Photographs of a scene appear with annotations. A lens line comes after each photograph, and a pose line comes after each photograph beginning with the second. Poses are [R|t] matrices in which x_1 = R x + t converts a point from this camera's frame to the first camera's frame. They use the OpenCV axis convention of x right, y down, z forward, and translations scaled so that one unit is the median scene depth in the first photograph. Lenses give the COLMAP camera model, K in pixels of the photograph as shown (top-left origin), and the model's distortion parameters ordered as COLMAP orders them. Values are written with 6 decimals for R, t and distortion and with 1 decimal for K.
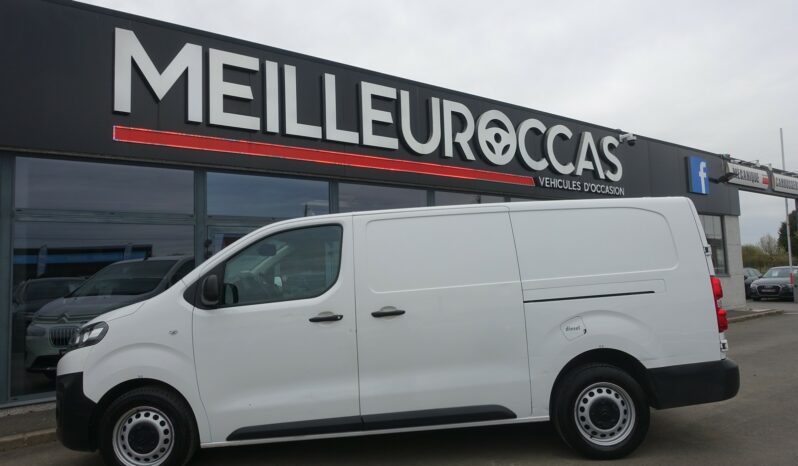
lens RADIAL K [[556.9, 0, 399.0], [0, 556.9, 233.0], [0, 0, 1]] dist [-0.004782, -0.001039]
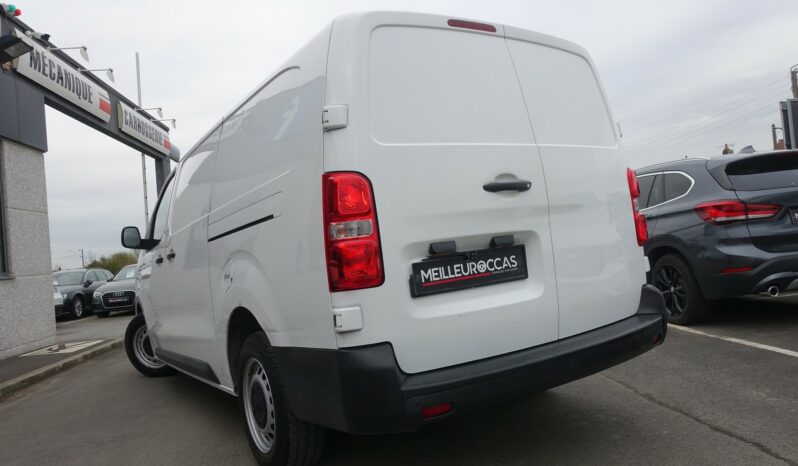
lens RADIAL K [[556.9, 0, 399.0], [0, 556.9, 233.0], [0, 0, 1]] dist [-0.004782, -0.001039]
pose [[0.527266, 0.009186, 0.849650, 0.365586], [0.006970, 0.999861, -0.015136, 0.048405], [-0.849671, 0.013903, 0.527129, 0.486936]]
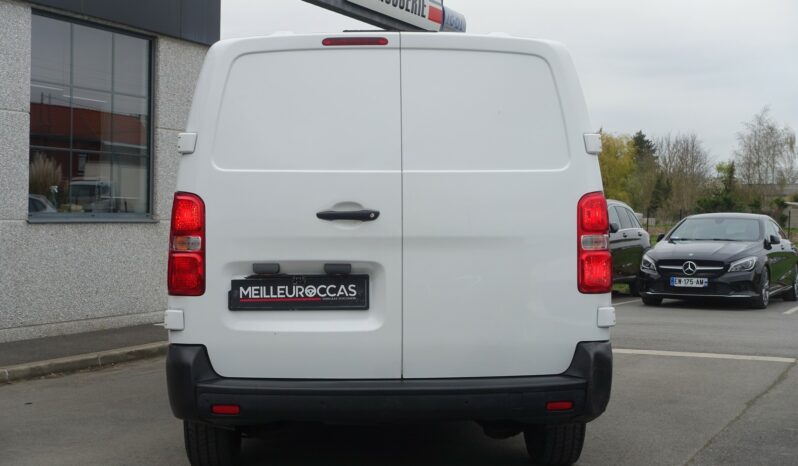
lens RADIAL K [[1211.1, 0, 399.0], [0, 1211.1, 233.0], [0, 0, 1]] dist [-0.037344, -0.081146]
pose [[0.883445, 0.037583, 0.467024, 0.368581], [-0.080962, 0.994029, 0.073159, 0.018882], [-0.461486, -0.102443, 0.881213, 0.283902]]
